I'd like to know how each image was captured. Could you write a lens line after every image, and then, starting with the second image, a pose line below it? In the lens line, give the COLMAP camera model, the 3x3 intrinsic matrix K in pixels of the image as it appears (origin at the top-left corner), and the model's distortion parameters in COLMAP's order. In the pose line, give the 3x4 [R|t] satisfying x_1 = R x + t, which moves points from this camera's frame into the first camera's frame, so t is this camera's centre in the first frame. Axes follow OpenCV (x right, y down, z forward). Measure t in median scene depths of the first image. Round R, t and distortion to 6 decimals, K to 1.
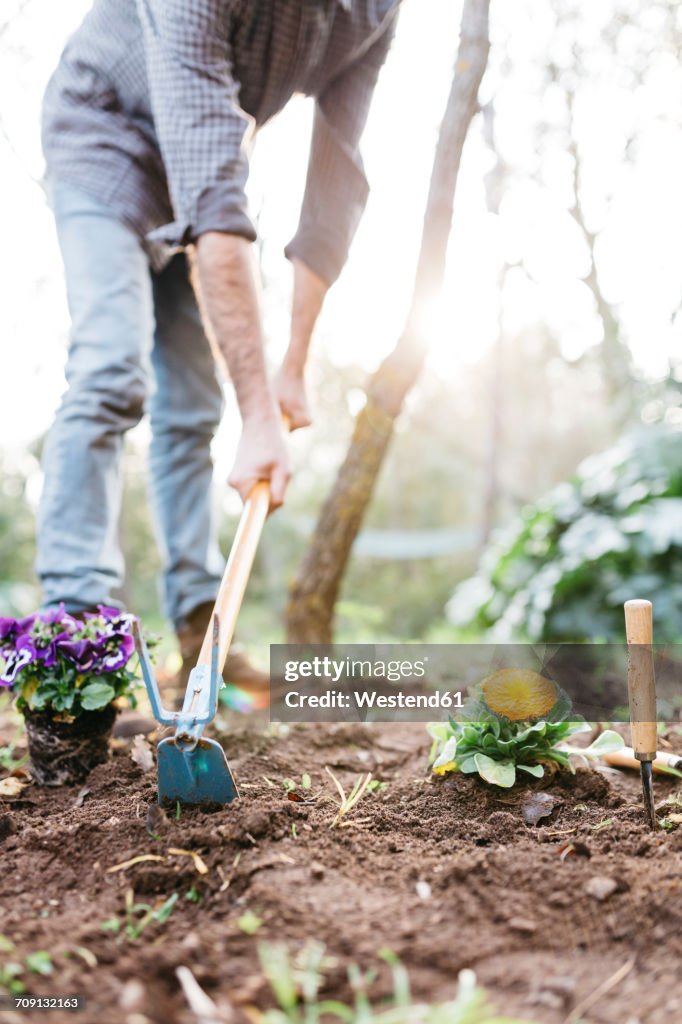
lens RADIAL K [[876.1, 0, 341.7], [0, 876.1, 479.5], [0, 0, 1]] dist [-0.015709, -0.005803]
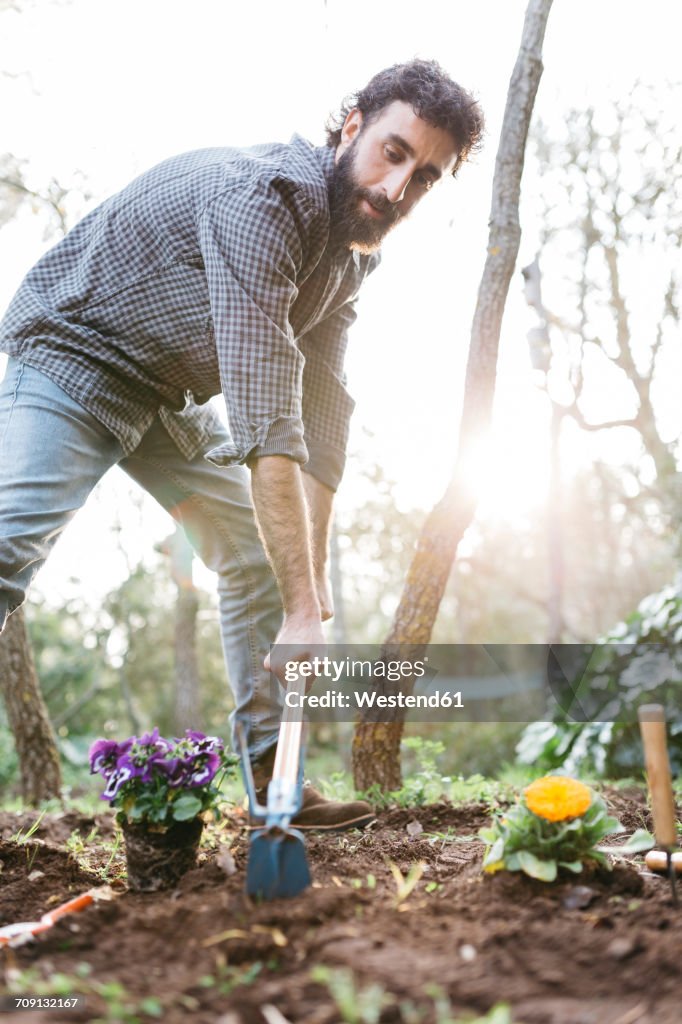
lens RADIAL K [[876.1, 0, 341.7], [0, 876.1, 479.5], [0, 0, 1]] dist [-0.015709, -0.005803]
pose [[0.996564, -0.039288, -0.072912, 0.022297], [0.026356, 0.985001, -0.170524, 0.024150], [0.078518, 0.168016, 0.982652, -0.178665]]
